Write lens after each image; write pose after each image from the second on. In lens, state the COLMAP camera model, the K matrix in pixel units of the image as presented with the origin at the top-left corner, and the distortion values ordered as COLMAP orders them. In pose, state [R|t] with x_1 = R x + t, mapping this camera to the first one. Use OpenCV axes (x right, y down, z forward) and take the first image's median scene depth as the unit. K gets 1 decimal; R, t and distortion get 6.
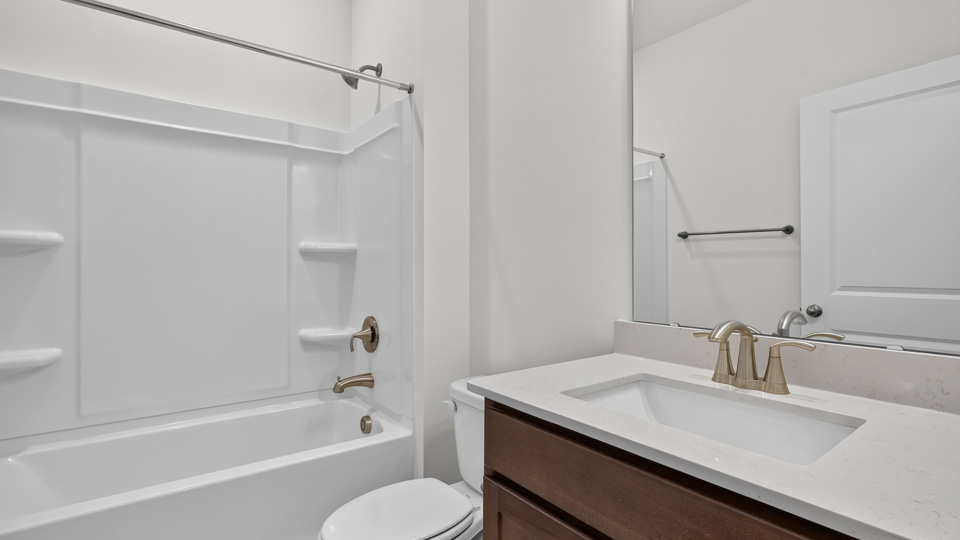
lens RADIAL K [[438.7, 0, 484.6], [0, 438.7, 266.0], [0, 0, 1]] dist [-0.010816, 0.002628]
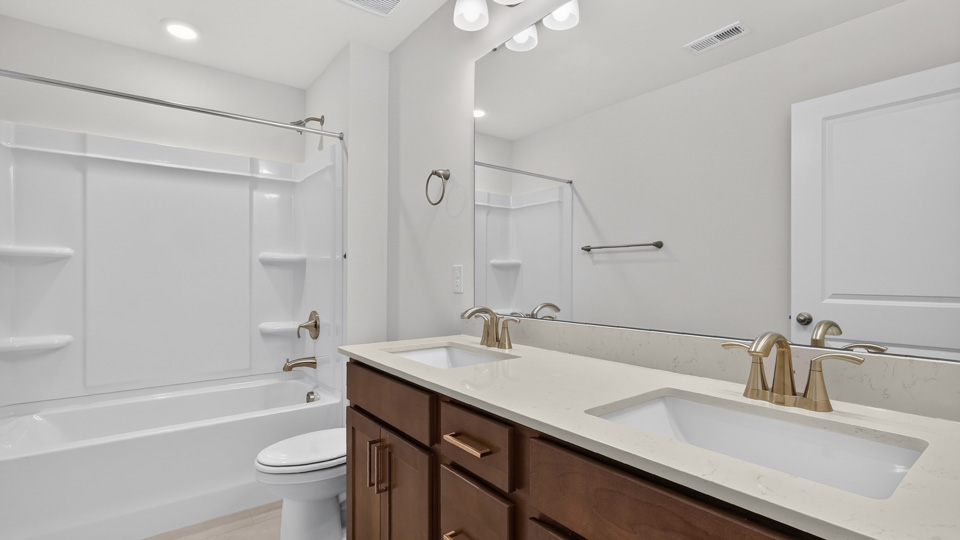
lens RADIAL K [[438.7, 0, 475.4], [0, 438.7, 275.2], [0, 0, 1]] dist [-0.010816, 0.002628]
pose [[0.999984, 0.004716, -0.003069, 0.203915], [-0.004695, 0.999965, 0.006933, -0.004028], [0.003101, -0.006918, 0.999971, -0.255145]]
